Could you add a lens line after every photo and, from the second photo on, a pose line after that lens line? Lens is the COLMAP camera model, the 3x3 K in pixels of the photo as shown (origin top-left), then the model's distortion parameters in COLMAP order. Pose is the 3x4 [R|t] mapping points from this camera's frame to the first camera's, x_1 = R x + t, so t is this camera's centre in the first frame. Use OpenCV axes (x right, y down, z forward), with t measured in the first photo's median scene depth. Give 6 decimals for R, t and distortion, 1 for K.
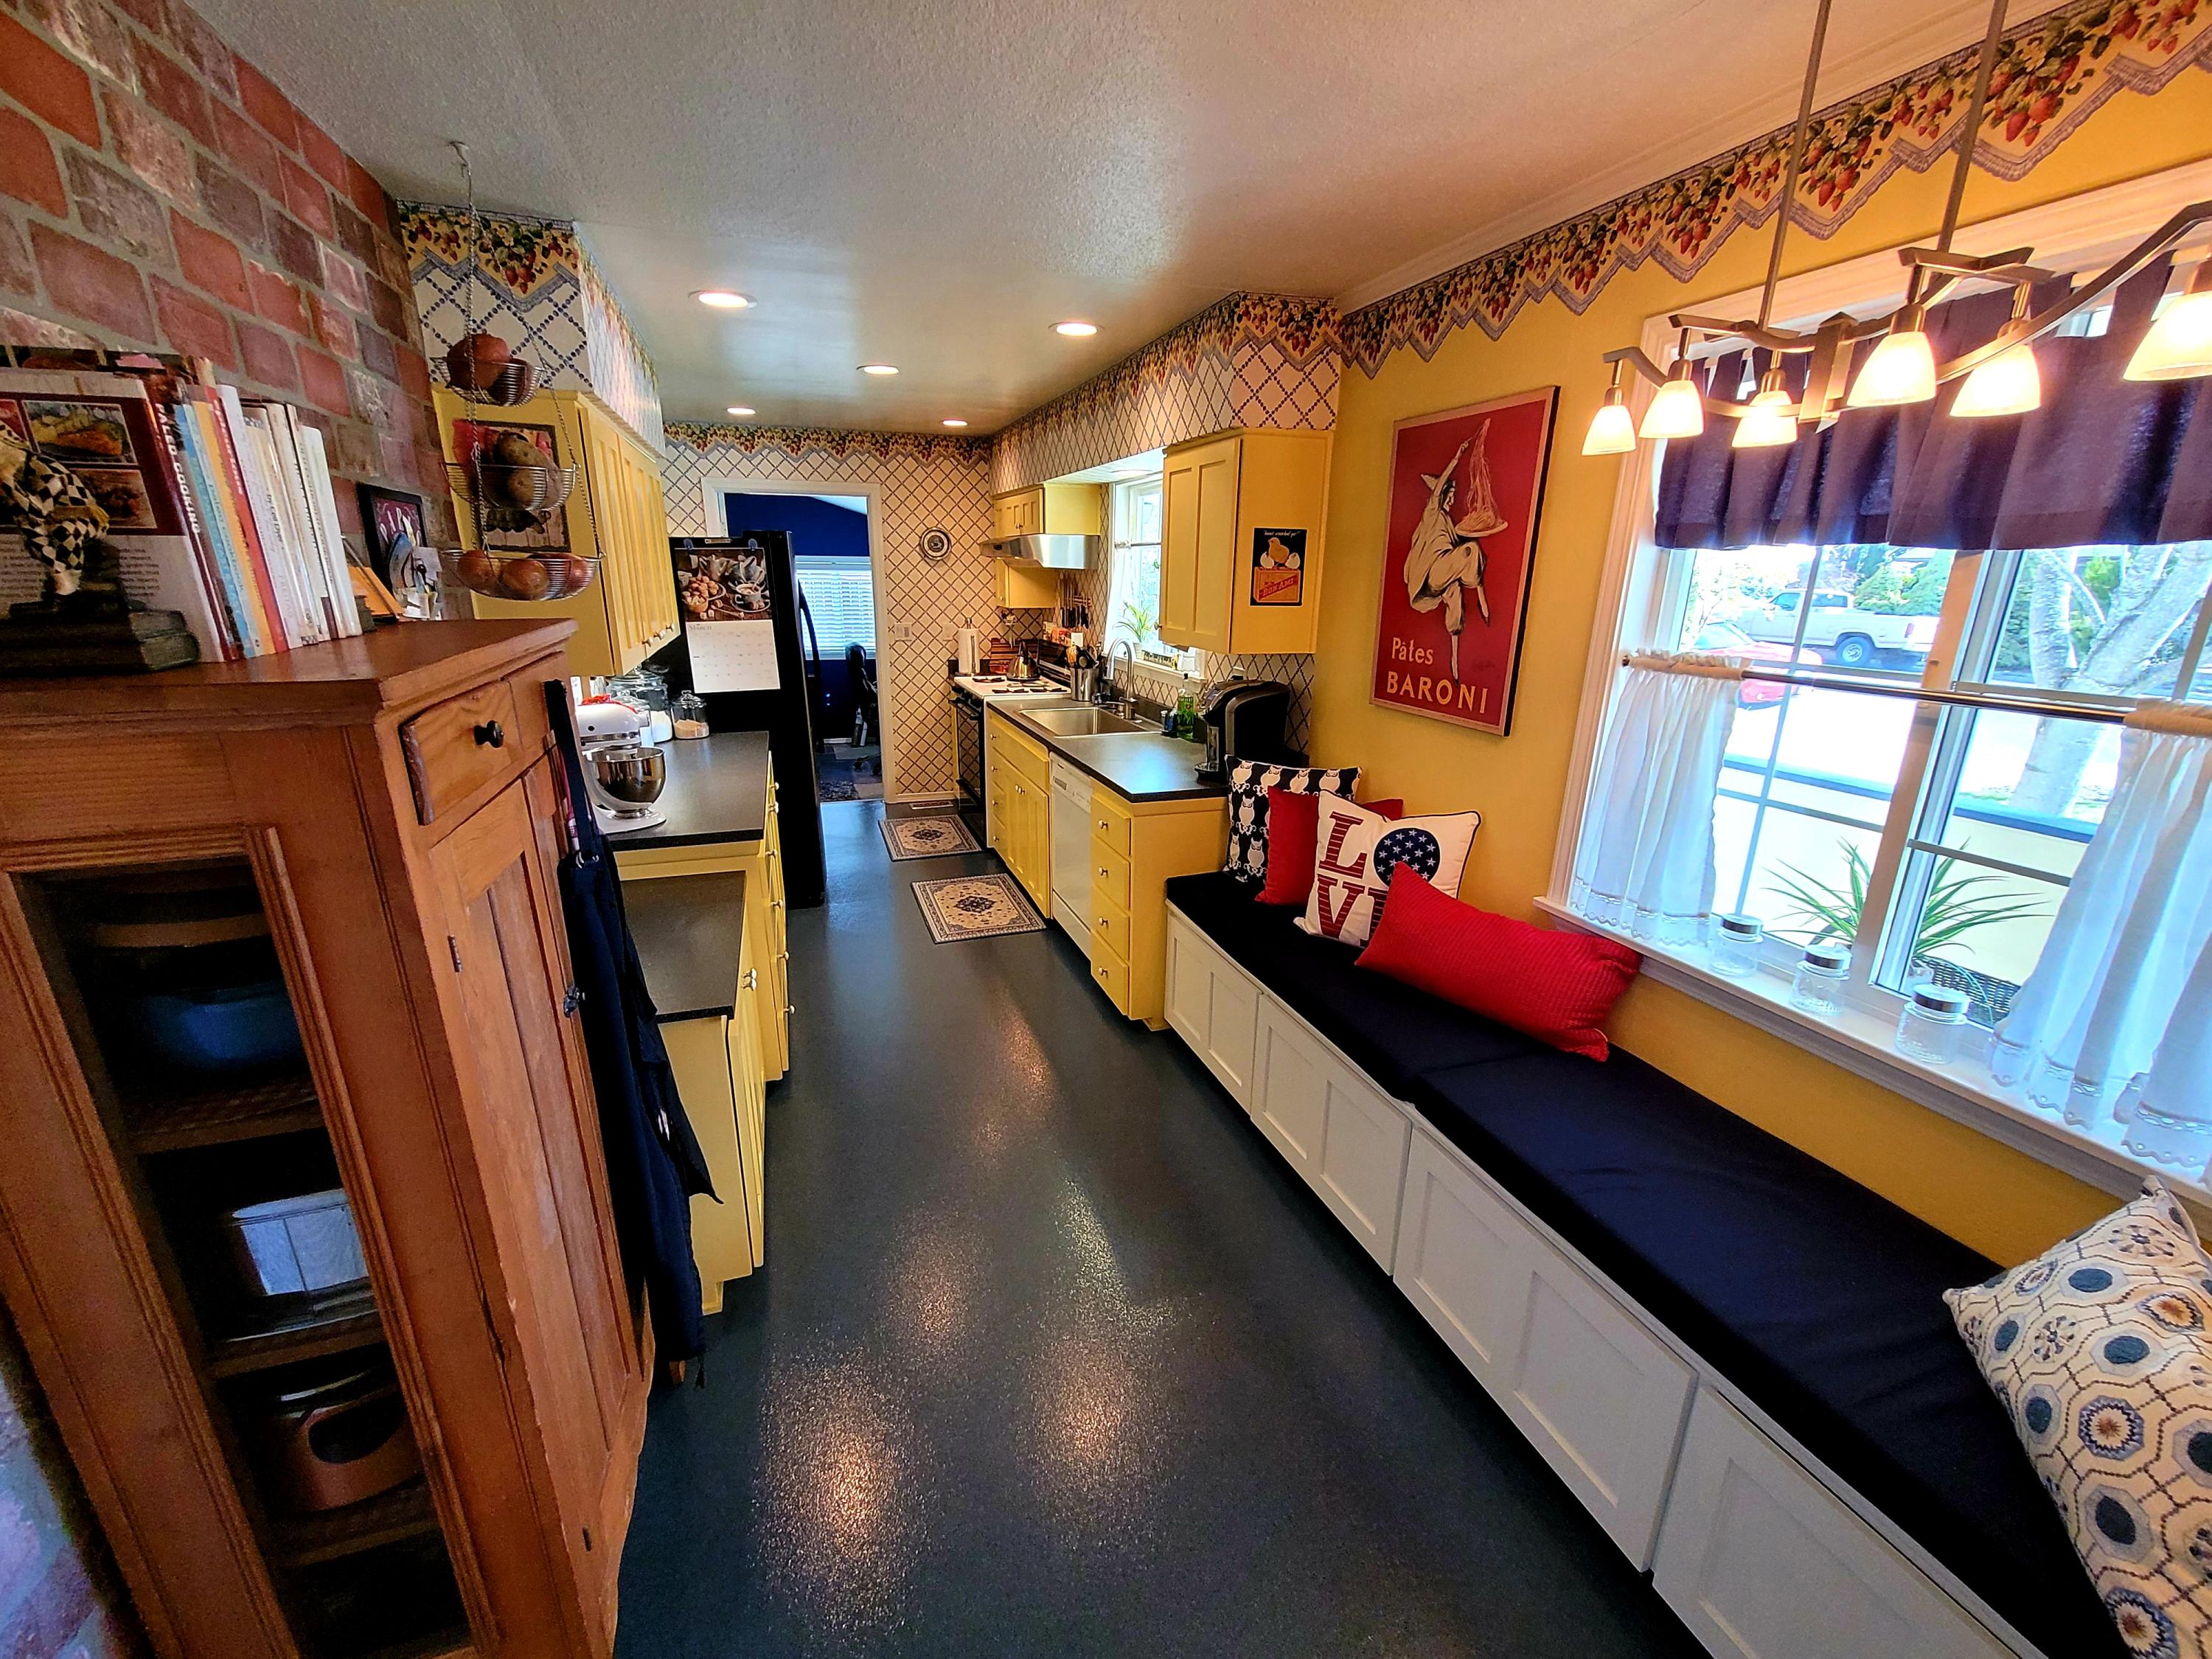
lens RADIAL K [[874.3, 0, 1117.9], [0, 874.3, 844.3], [0, 0, 1]] dist [-0.012040, 0.000291]
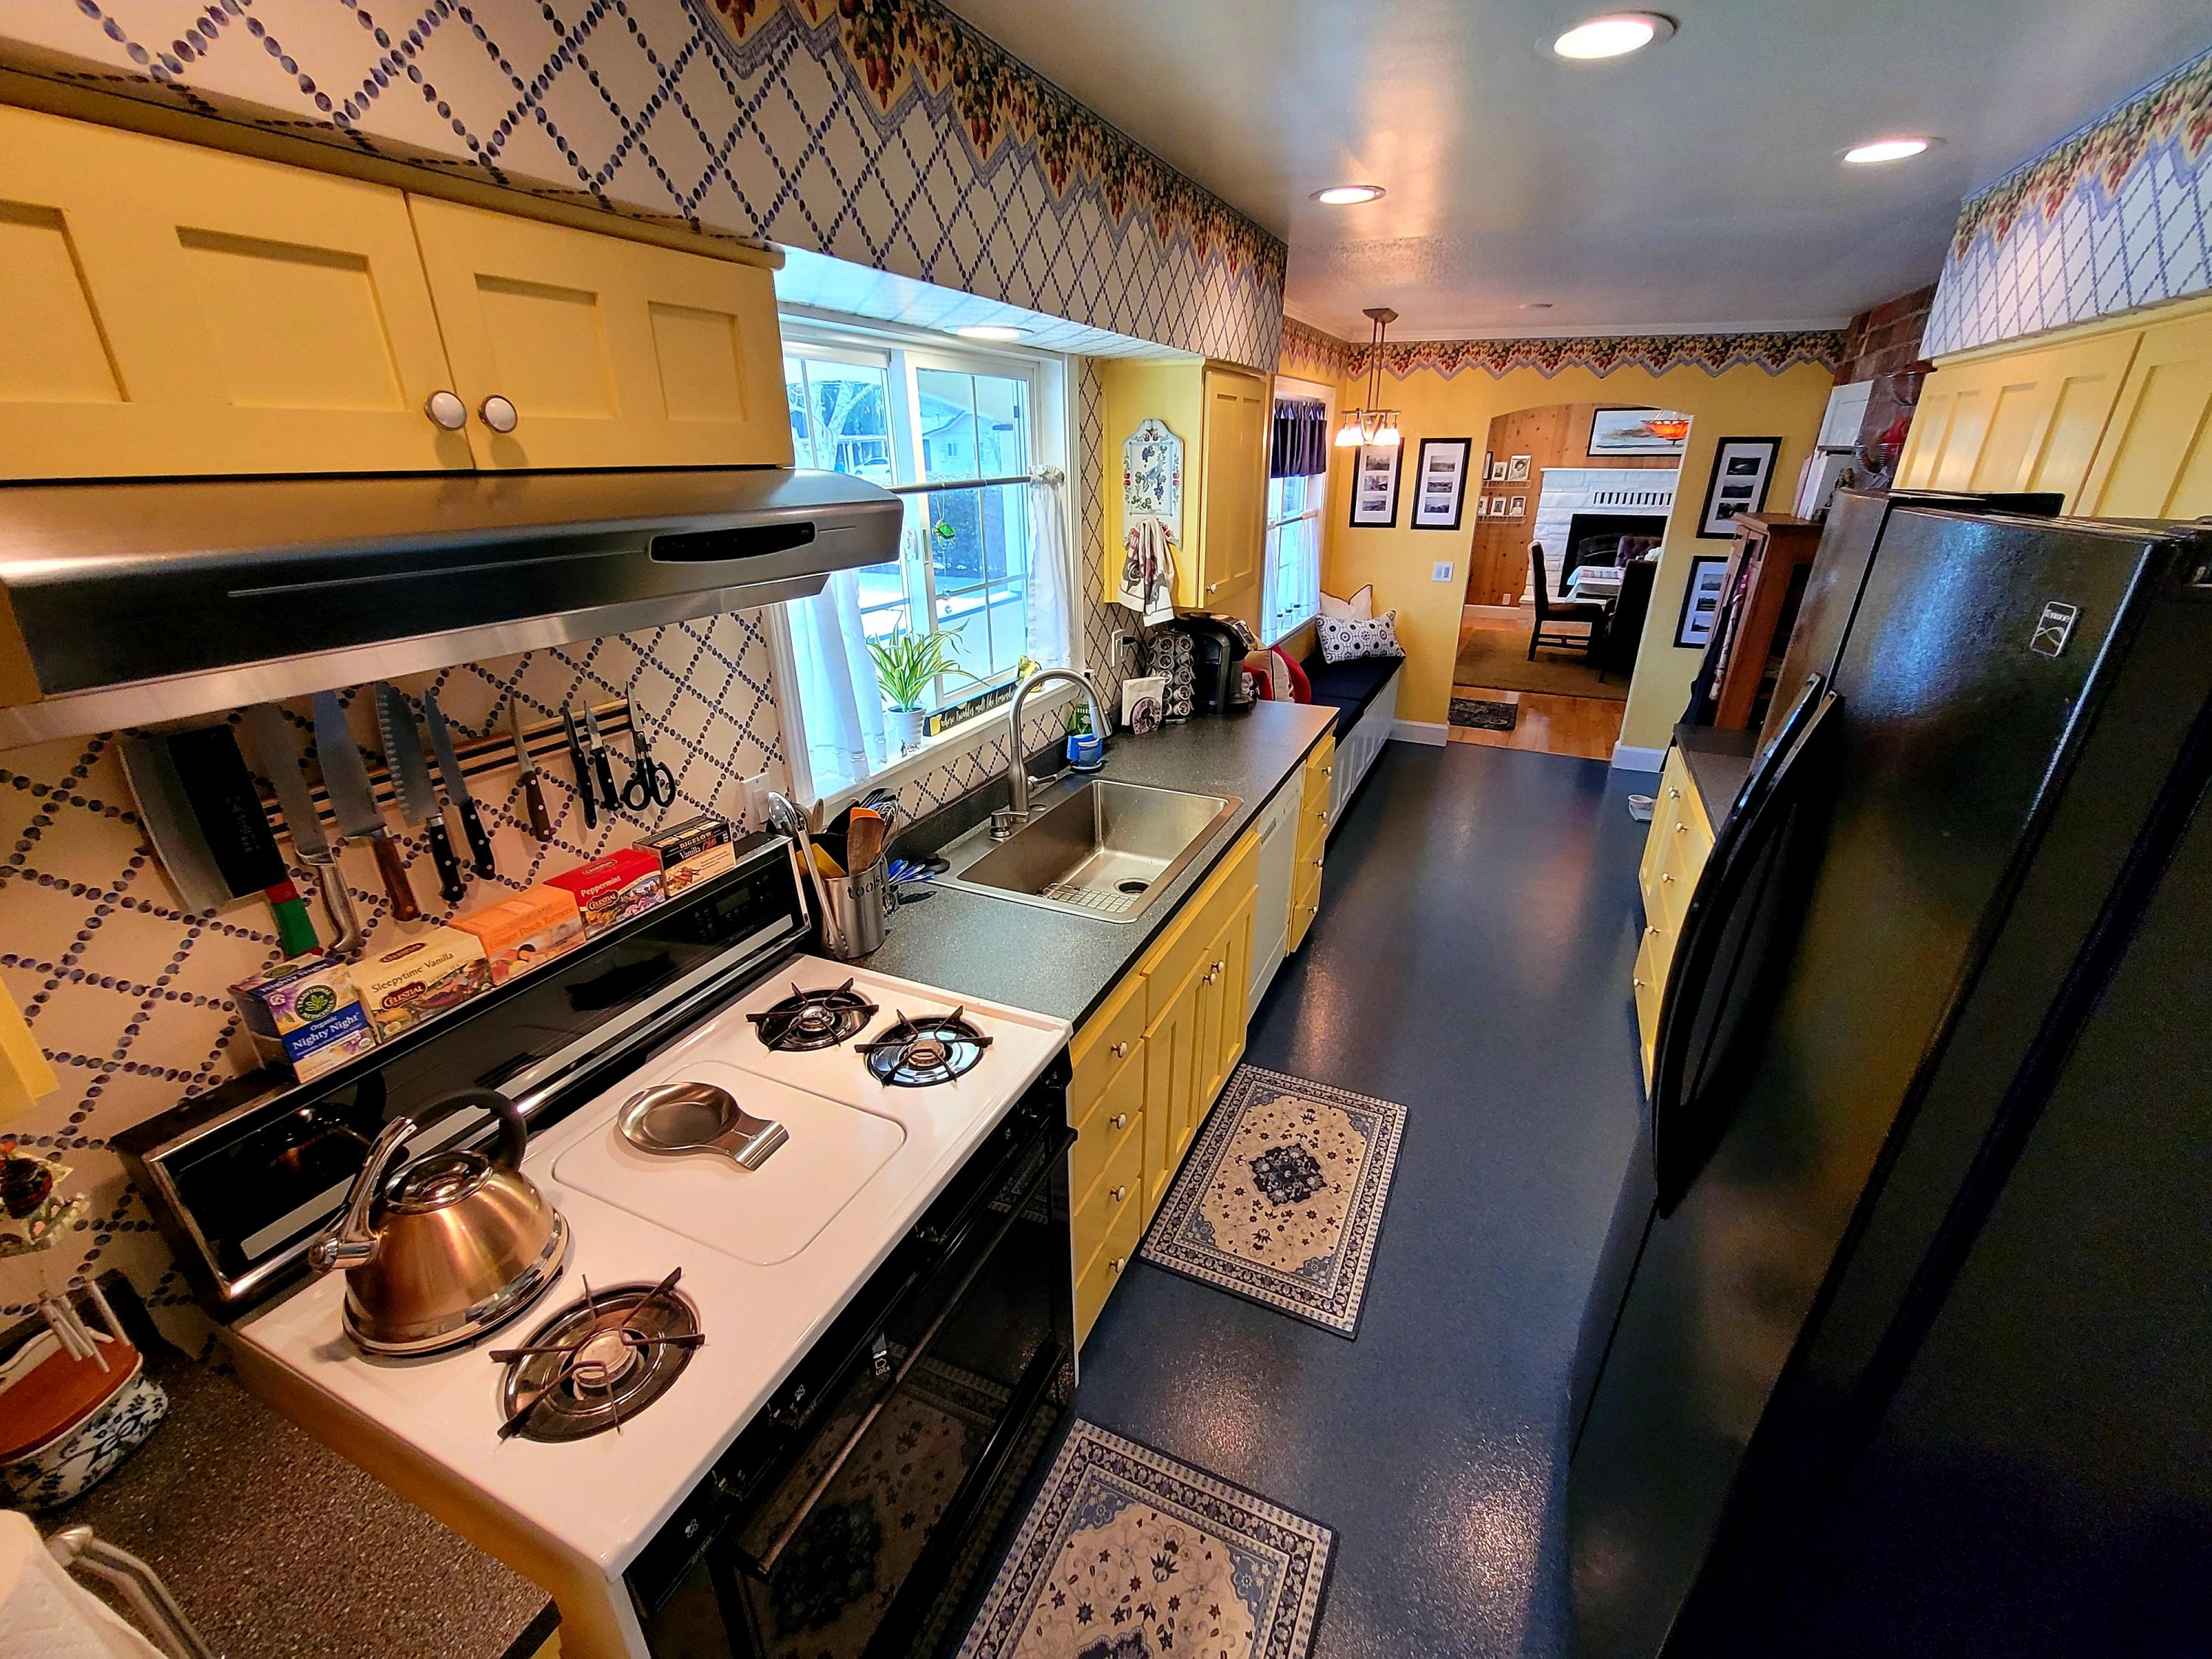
lens RADIAL K [[923.5, 0, 1102.2], [0, 923.5, 852.2], [0, 0, 1]] dist [0.002840, -0.000326]
pose [[-0.705385, -0.297666, 0.643293, -0.303671], [0.204559, 0.783450, 0.586823, -0.348308], [-0.678666, 0.545528, -0.491744, 0.968827]]
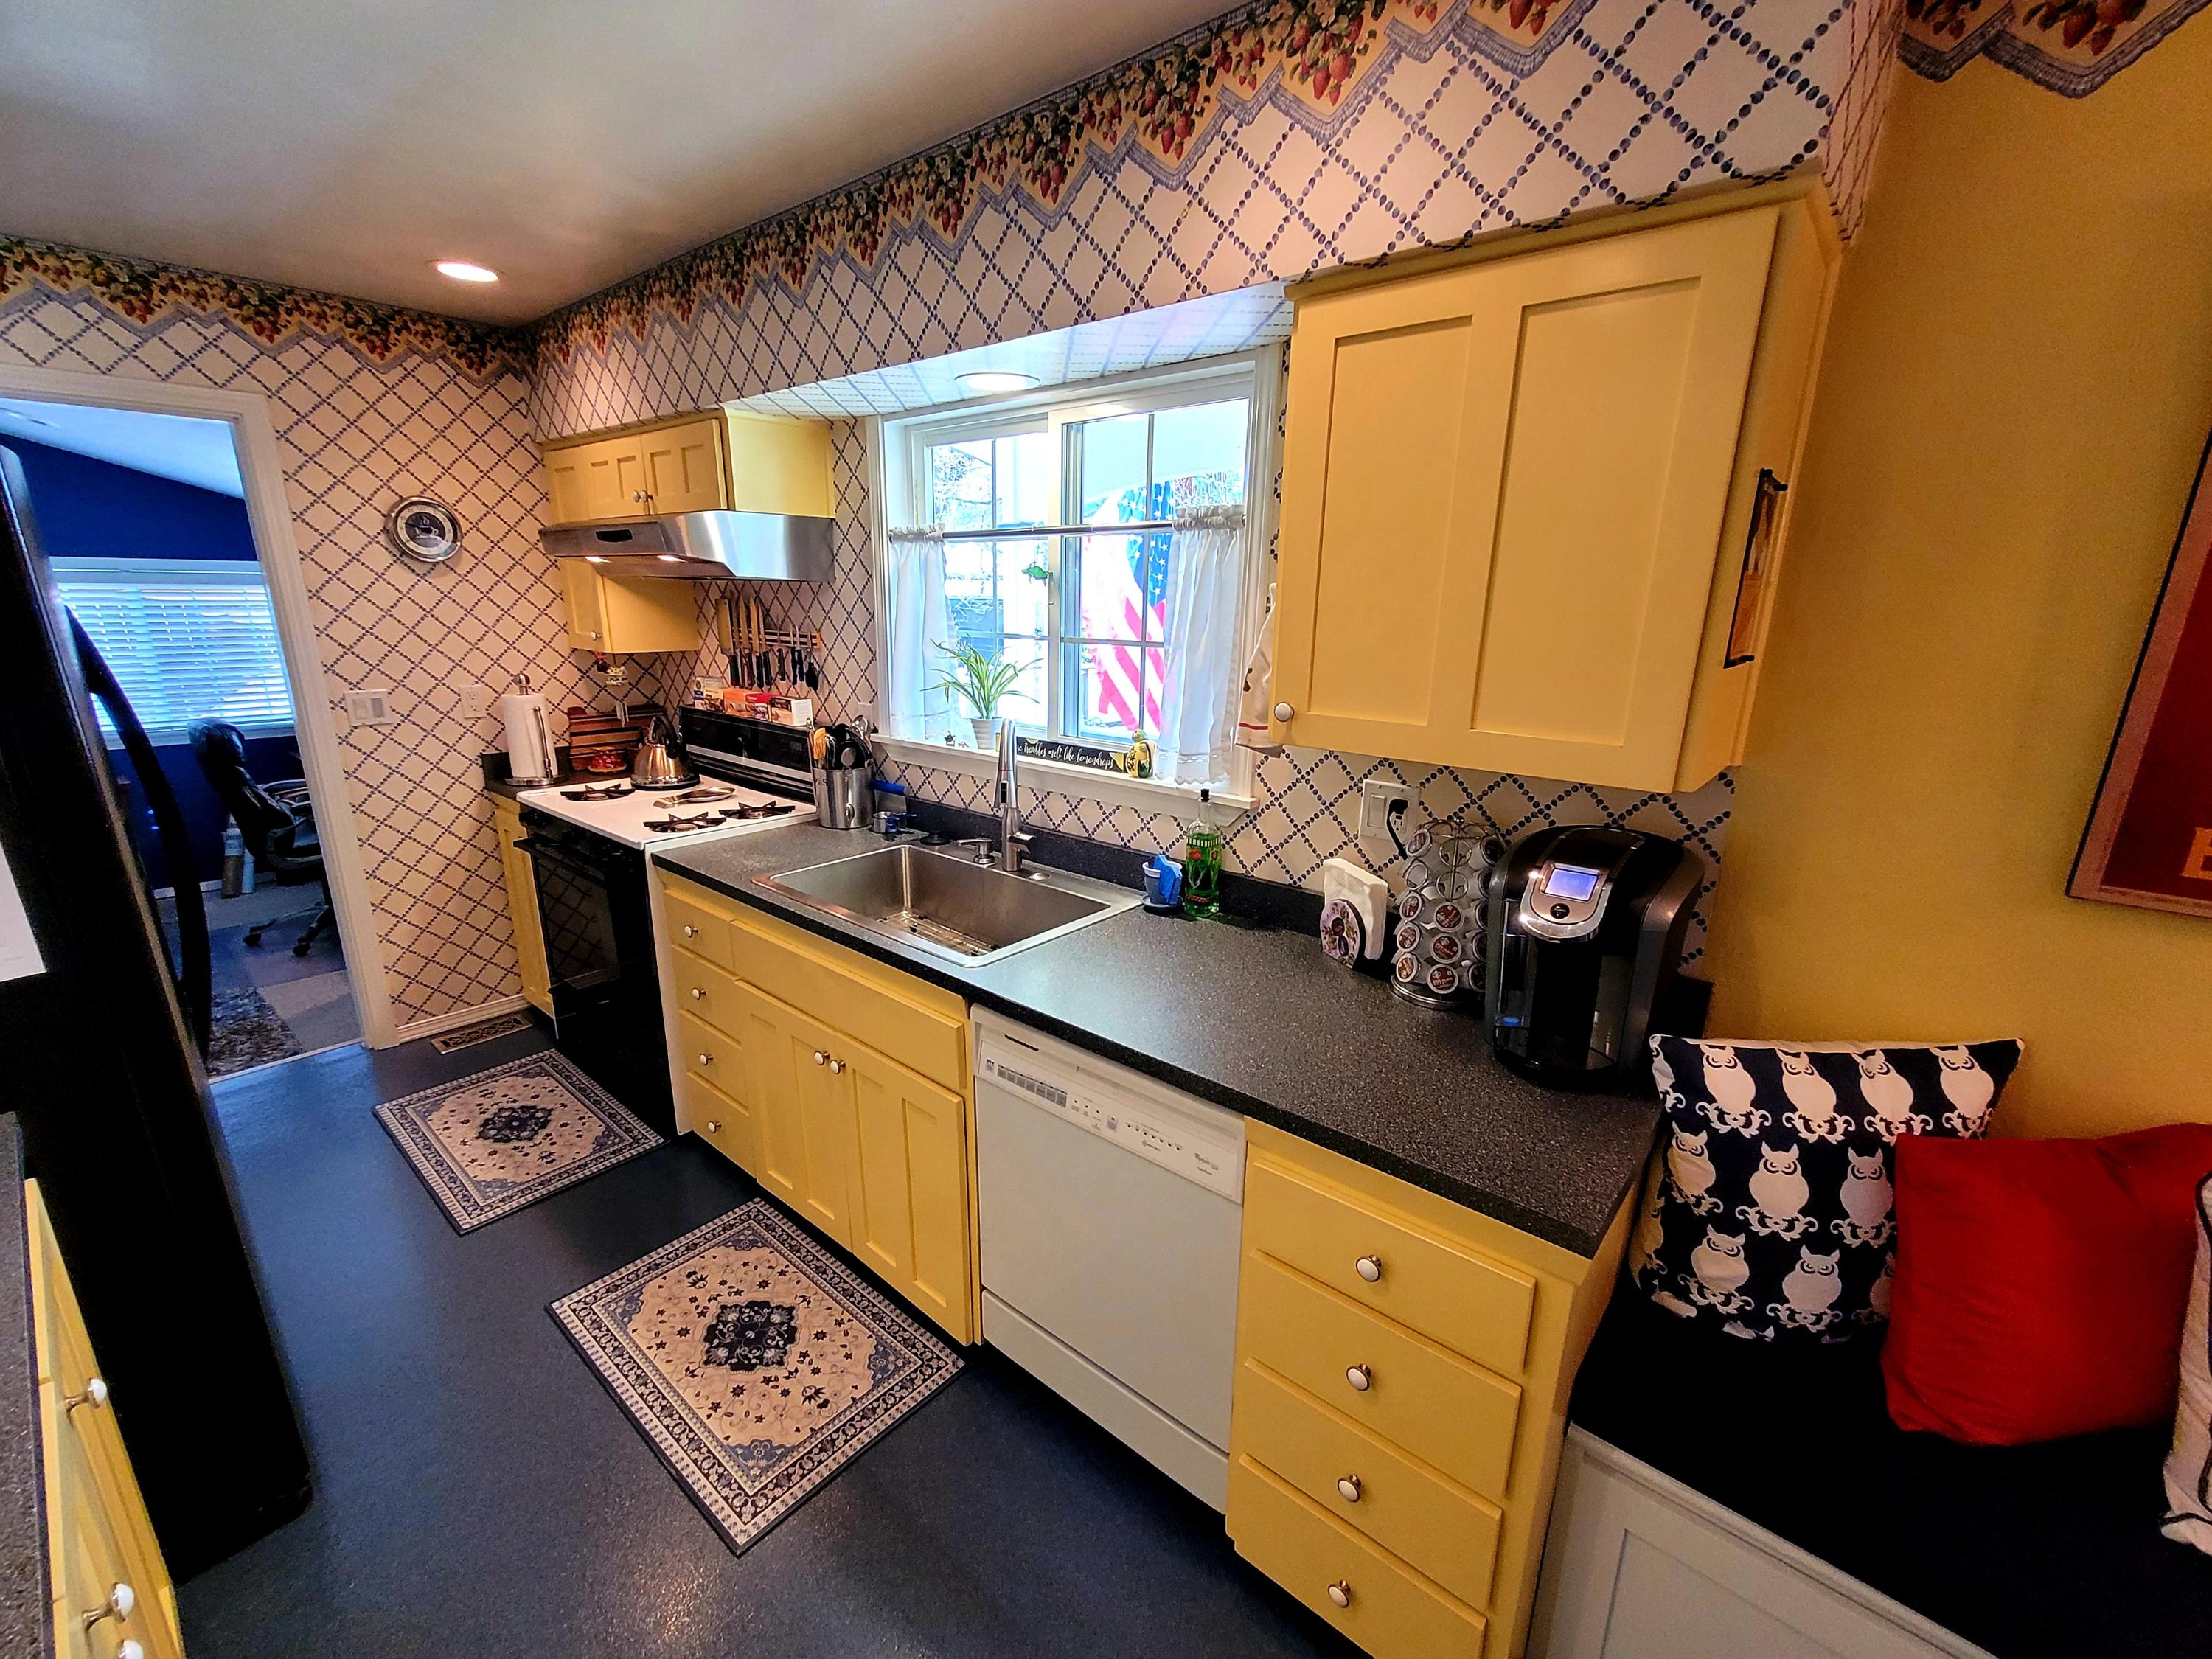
lens RADIAL K [[923.5, 0, 1102.2], [0, 923.5, 852.2], [0, 0, 1]] dist [0.002840, -0.000326]
pose [[0.874424, -0.137036, 0.465406, -0.148158], [0.146661, 0.989063, 0.015671, -0.118640], [-0.462464, 0.054554, 0.884958, 0.378576]]
